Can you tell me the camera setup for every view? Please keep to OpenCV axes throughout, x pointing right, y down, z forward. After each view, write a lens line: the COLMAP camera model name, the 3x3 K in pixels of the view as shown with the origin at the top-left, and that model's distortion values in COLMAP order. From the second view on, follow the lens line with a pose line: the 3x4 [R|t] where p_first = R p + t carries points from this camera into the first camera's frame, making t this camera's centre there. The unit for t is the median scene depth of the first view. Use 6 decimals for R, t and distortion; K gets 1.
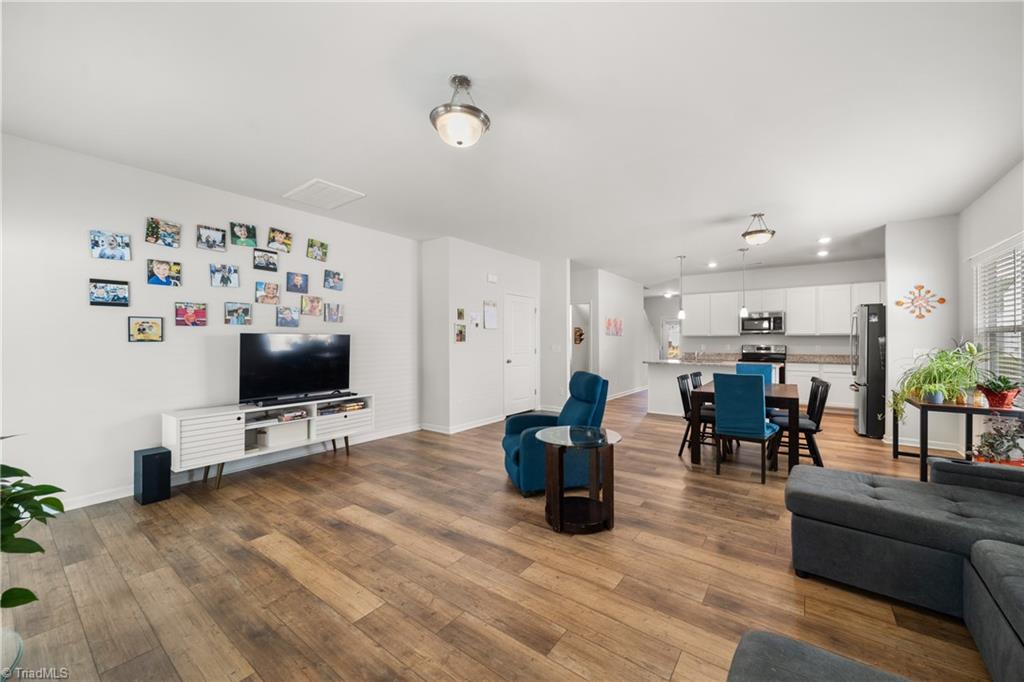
lens RADIAL K [[388.9, 0, 522.0], [0, 388.9, 342.0], [0, 0, 1]] dist [-0.000741, 0.000002]
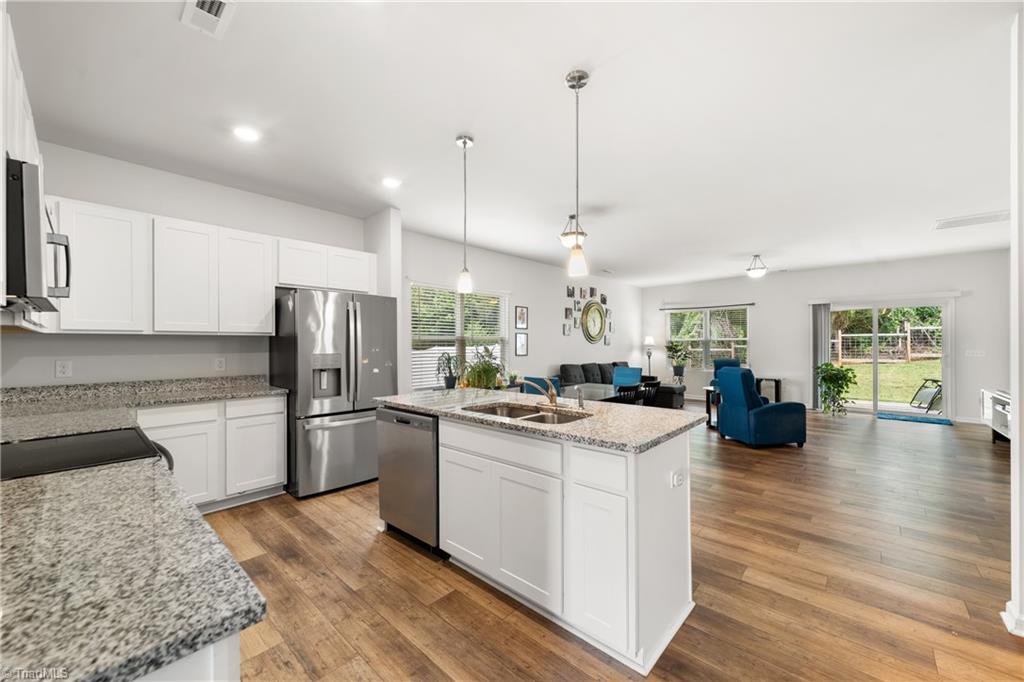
lens RADIAL K [[388.9, 0, 522.0], [0, 388.9, 342.0], [0, 0, 1]] dist [-0.000741, 0.000002]
pose [[-0.994694, 0.005313, 0.102742, 0.709517], [0.005000, 0.999982, -0.003305, -0.009905], [-0.102758, -0.002774, -0.994703, 2.220927]]
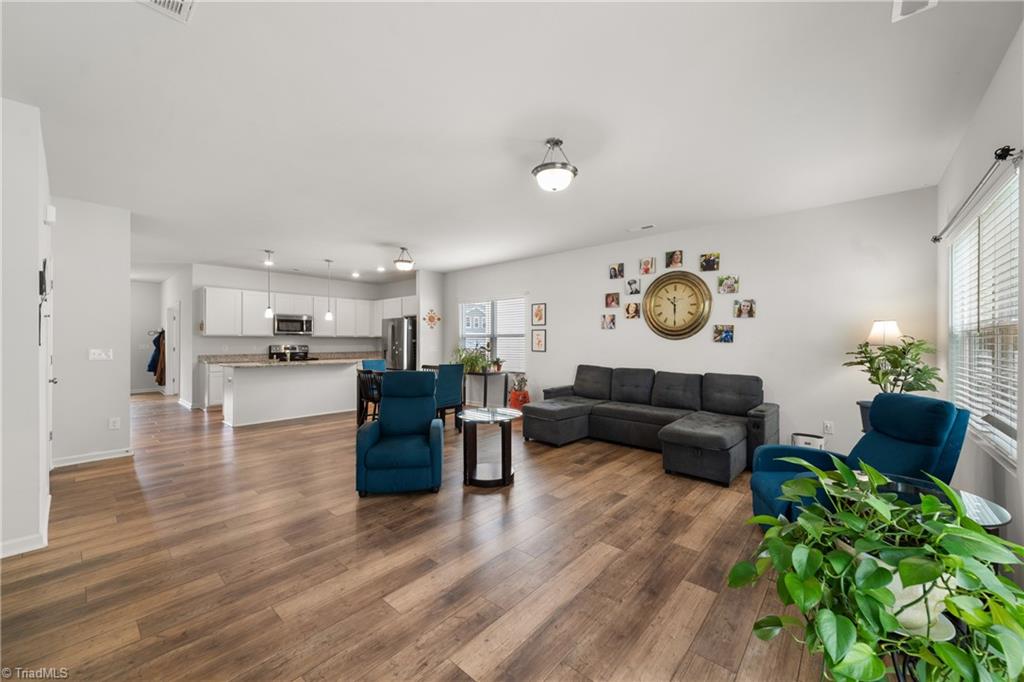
lens RADIAL K [[391.8, 0, 517.6], [0, 391.8, 343.3], [0, 0, 1]] dist [0.004292, 0.000199]
pose [[0.082671, -0.004543, 0.996567, -0.797143], [0.002410, 0.999988, 0.004359, -0.001534], [-0.996574, 0.002041, 0.082681, 0.549697]]
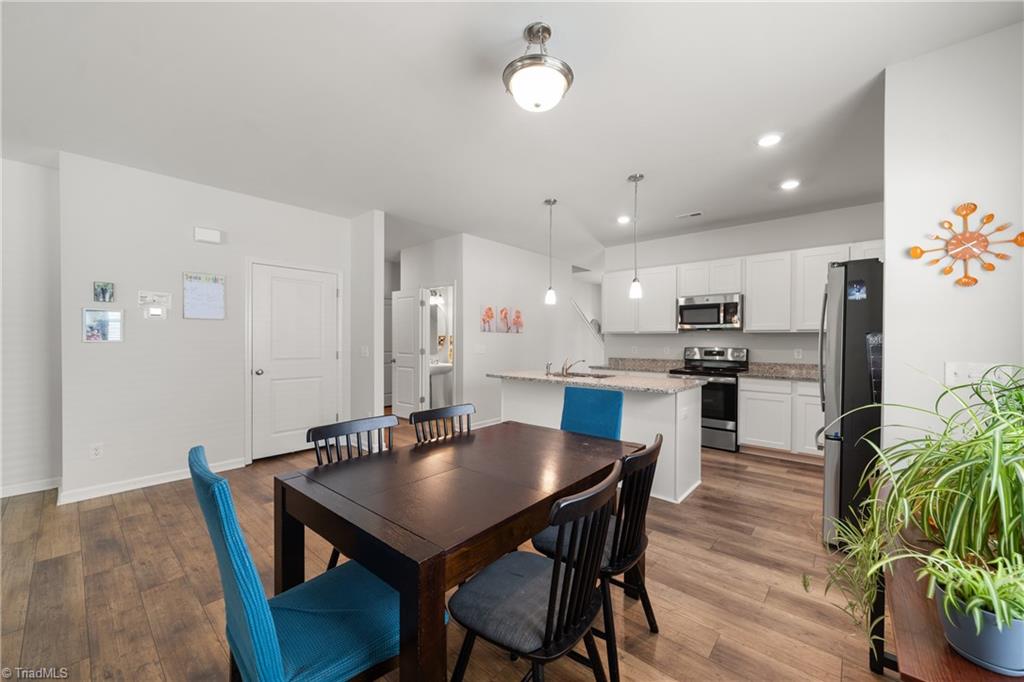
lens RADIAL K [[386.1, 0, 529.2], [0, 386.1, 344.4], [0, 0, 1]] dist [-0.001508, -0.000251]
pose [[0.997359, 0.005525, -0.072420, 0.703511], [-0.004876, 0.999946, 0.009131, -0.003332], [0.072467, -0.008754, 0.997332, 0.663959]]
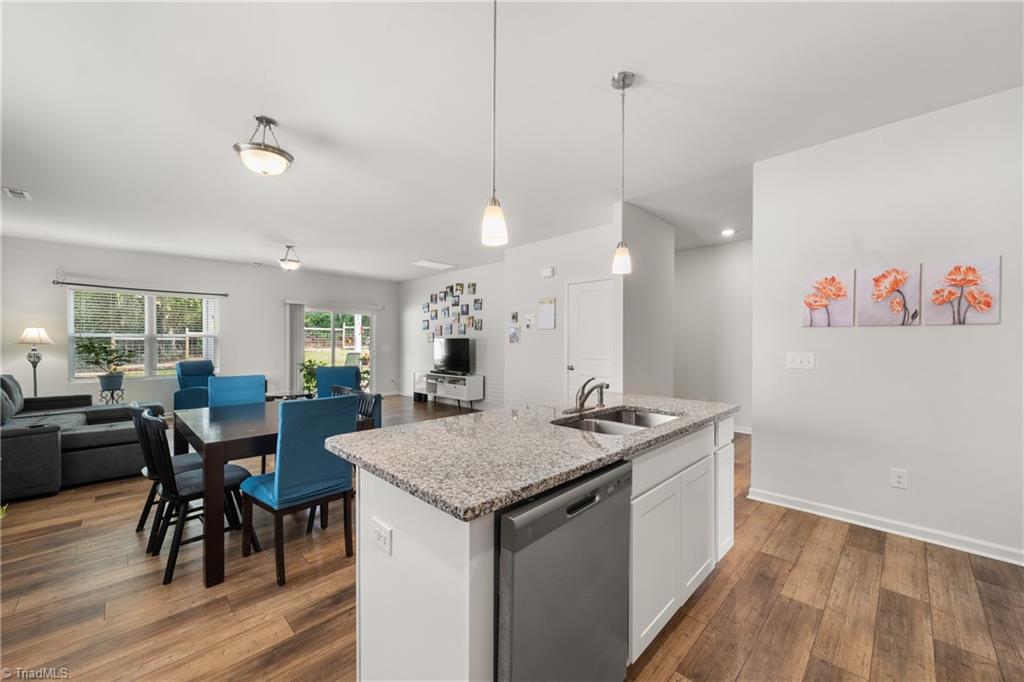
lens RADIAL K [[391.8, 0, 517.6], [0, 391.8, 343.3], [0, 0, 1]] dist [0.004292, 0.000199]
pose [[-0.157877, 0.003513, -0.987452, 1.250889], [-0.004461, 0.999981, 0.004271, -0.006320], [0.987449, 0.005079, -0.157859, 1.628190]]
